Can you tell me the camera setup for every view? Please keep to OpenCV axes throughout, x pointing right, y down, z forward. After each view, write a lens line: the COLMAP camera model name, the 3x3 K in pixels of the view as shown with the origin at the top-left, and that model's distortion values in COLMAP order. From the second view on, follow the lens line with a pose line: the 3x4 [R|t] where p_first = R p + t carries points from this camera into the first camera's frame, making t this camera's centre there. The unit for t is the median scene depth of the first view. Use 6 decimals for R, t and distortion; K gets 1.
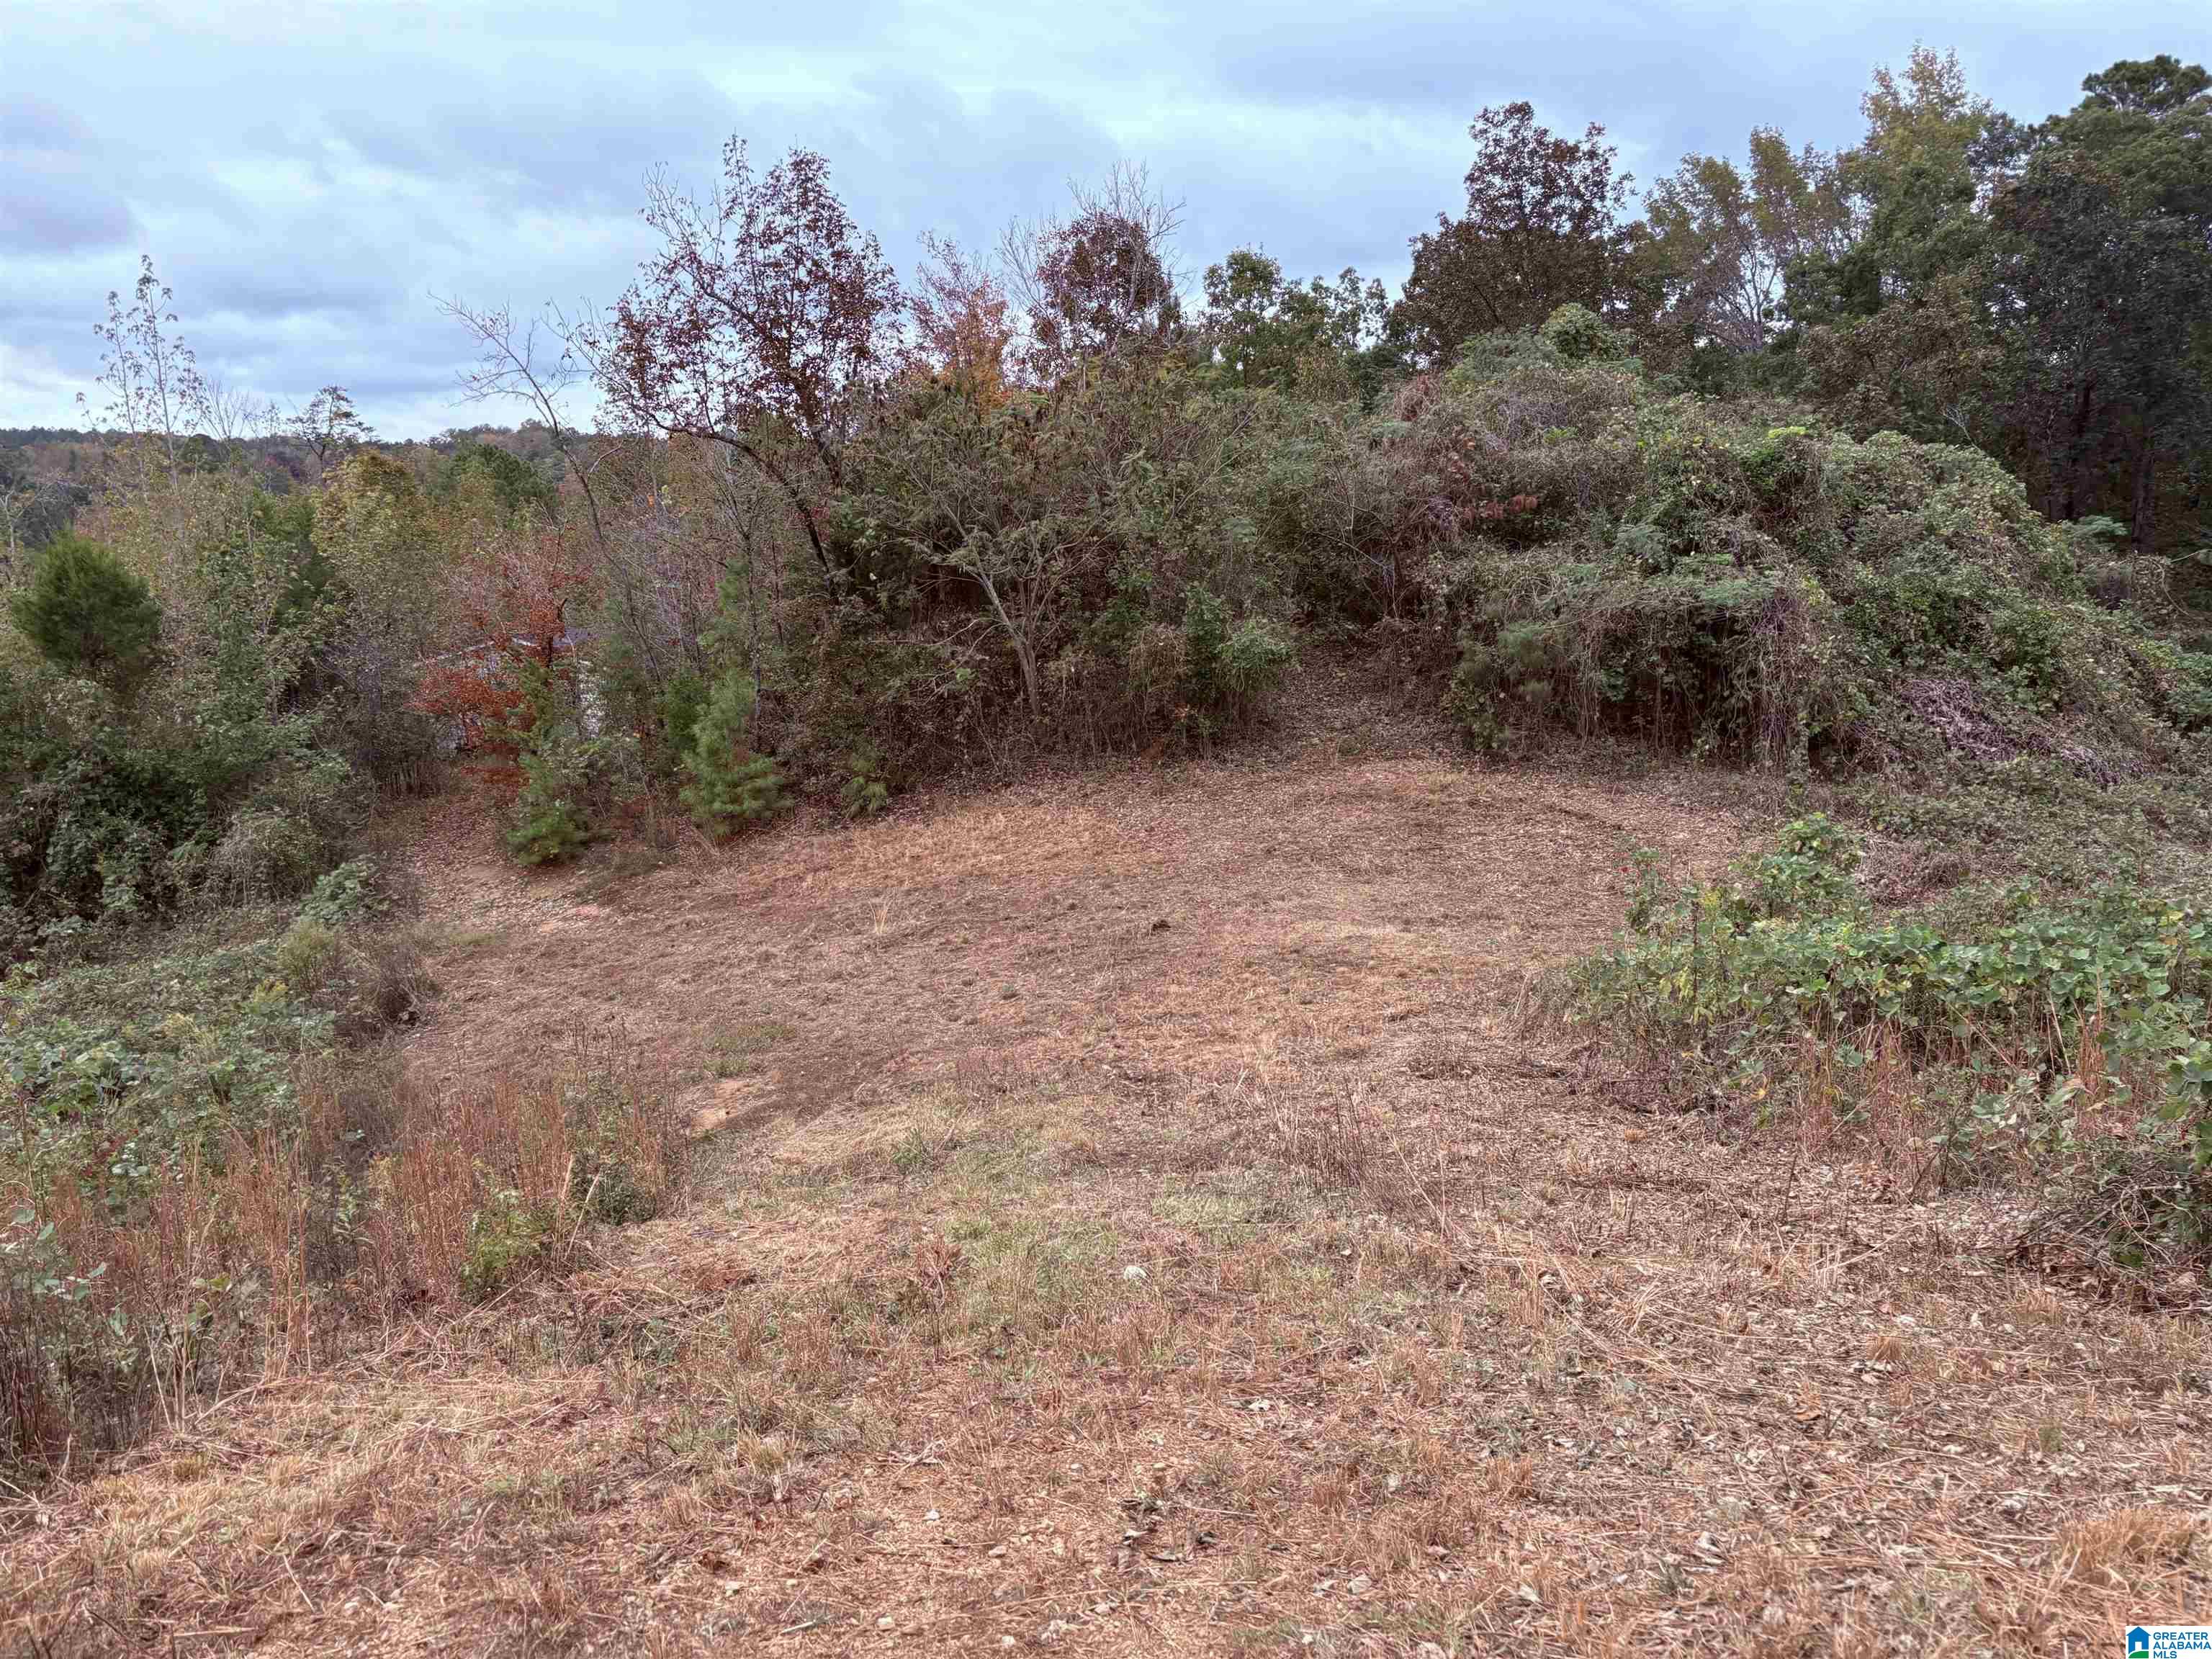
lens RADIAL K [[1652.9, 0, 1120.9], [0, 1652.9, 834.6], [0, 0, 1]] dist [0.038533, -0.040582]
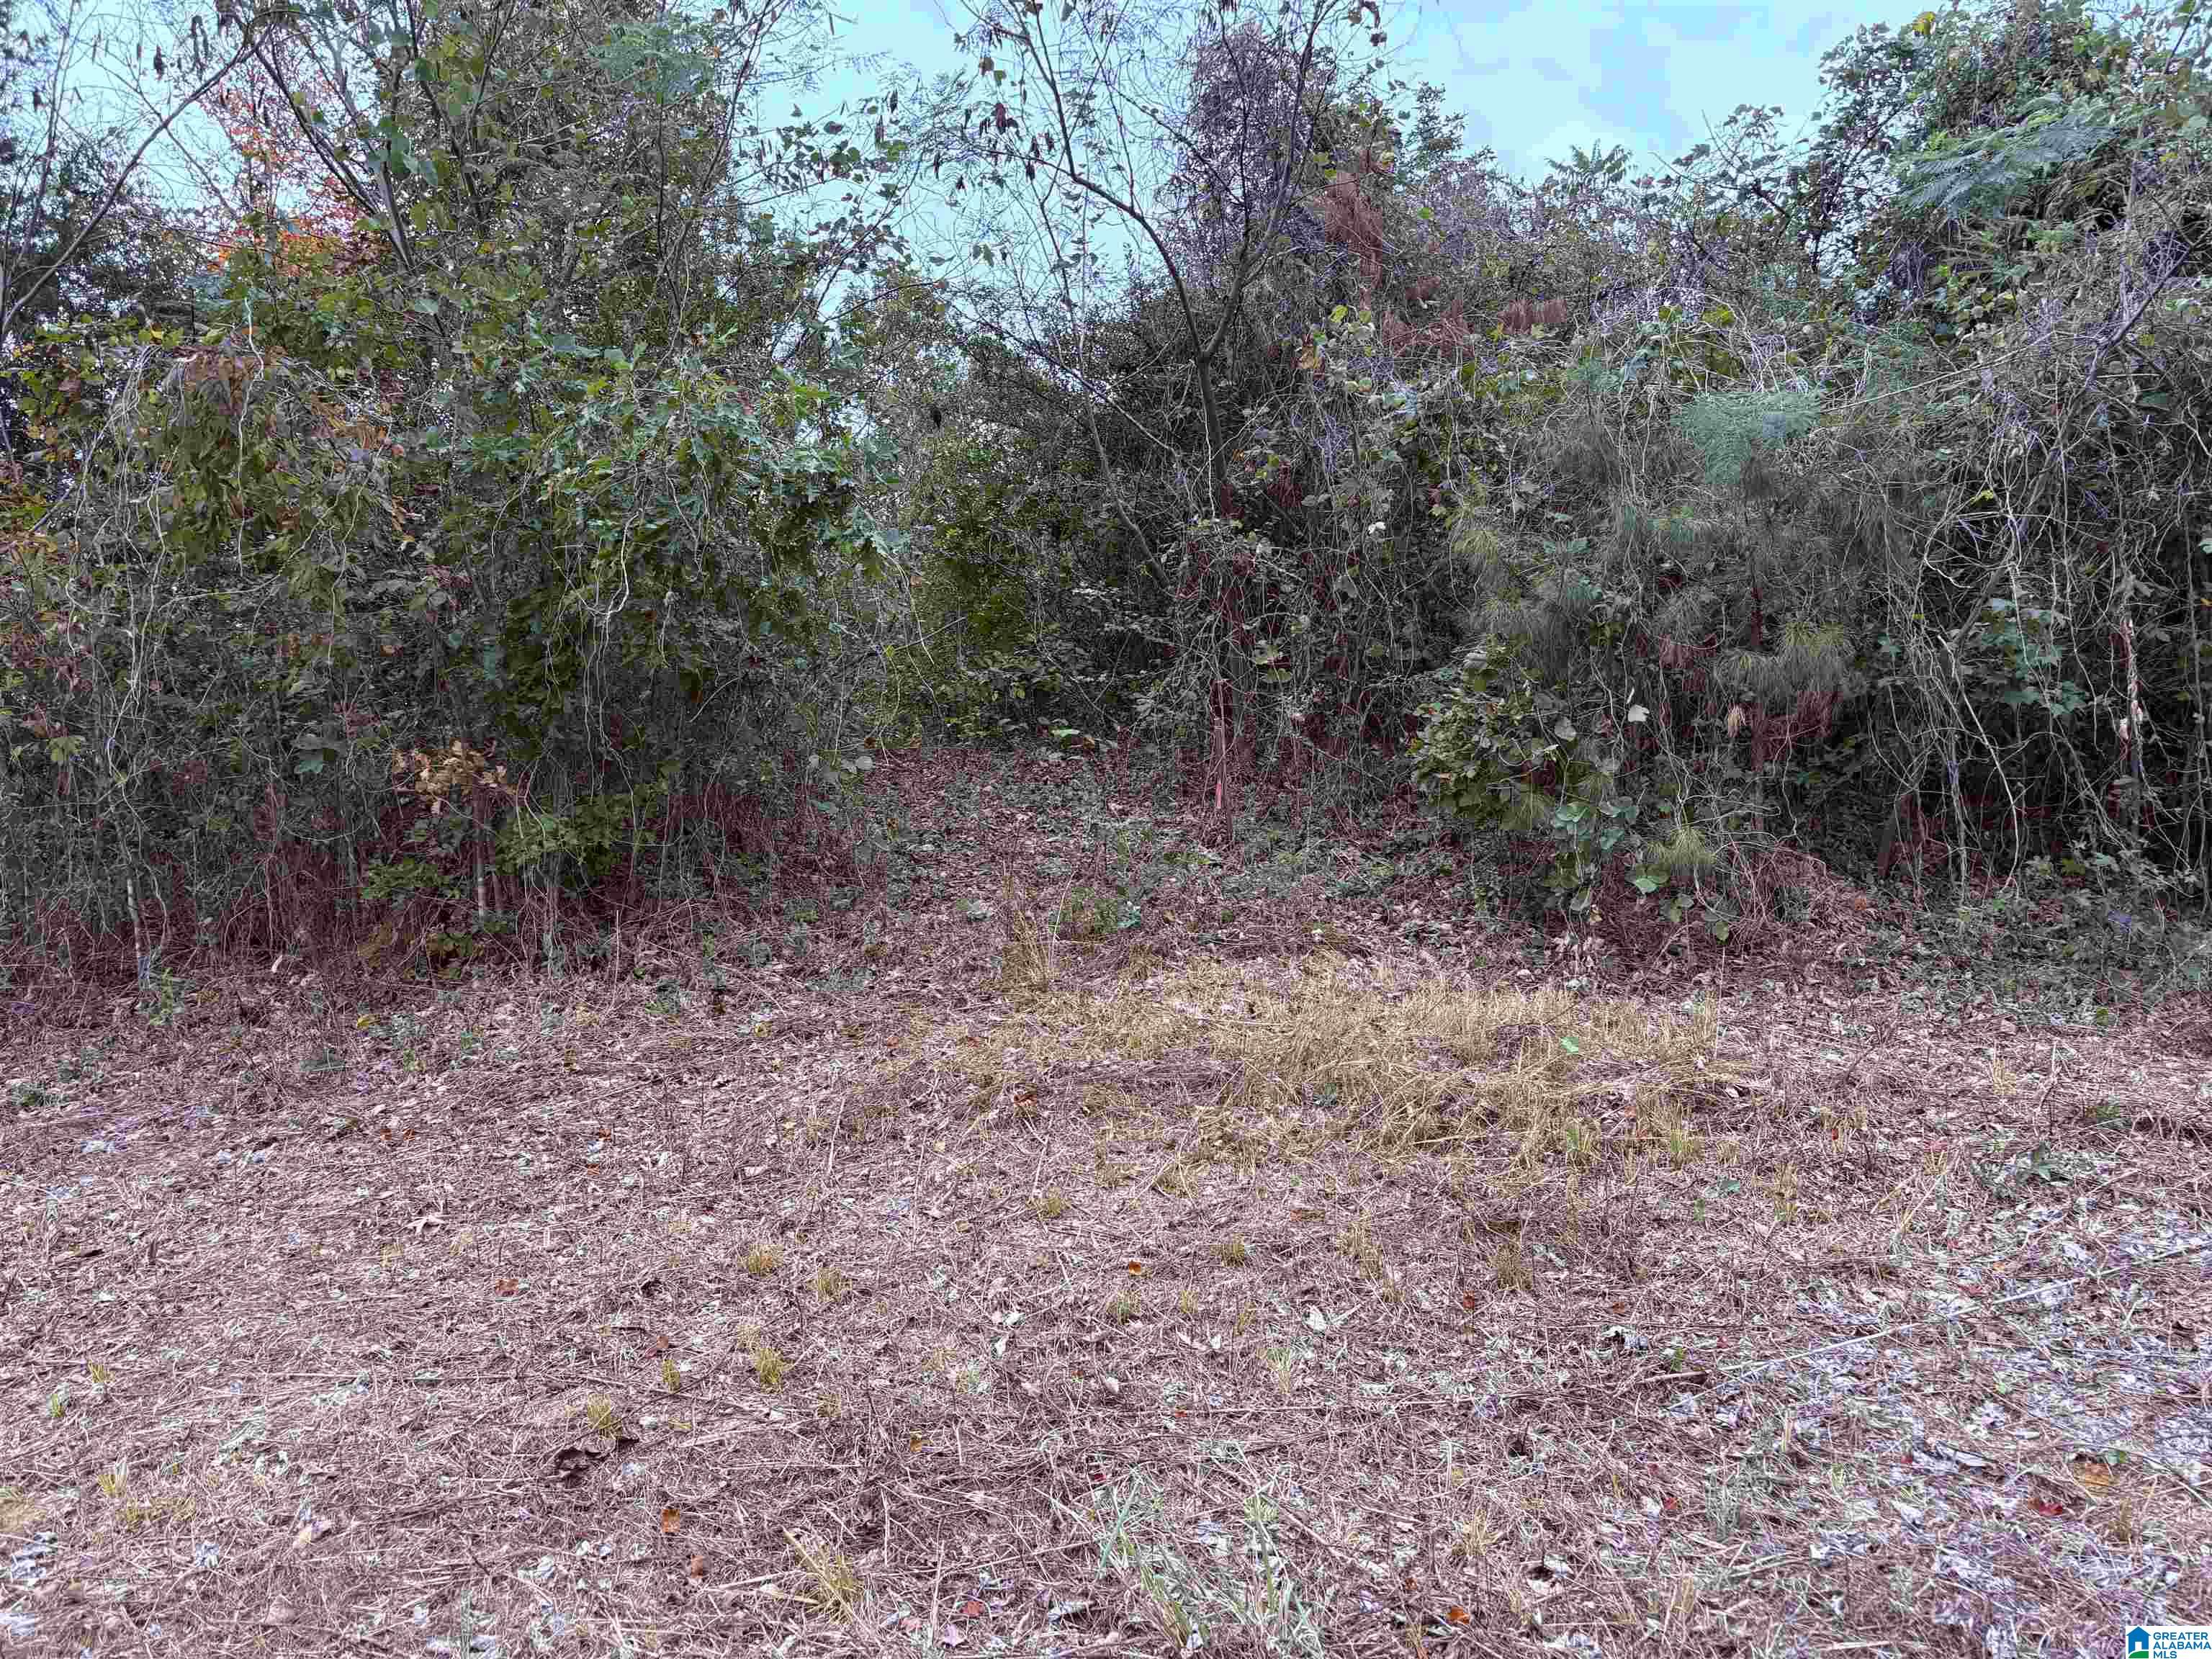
lens RADIAL K [[1652.9, 0, 1120.5], [0, 1652.9, 832.8], [0, 0, 1]] dist [0.038533, -0.040582]
pose [[0.987563, 0.000076, 0.157221, 0.103329], [0.031103, 0.980143, -0.195839, -0.013247], [-0.154114, 0.198294, 0.967951, 0.767003]]
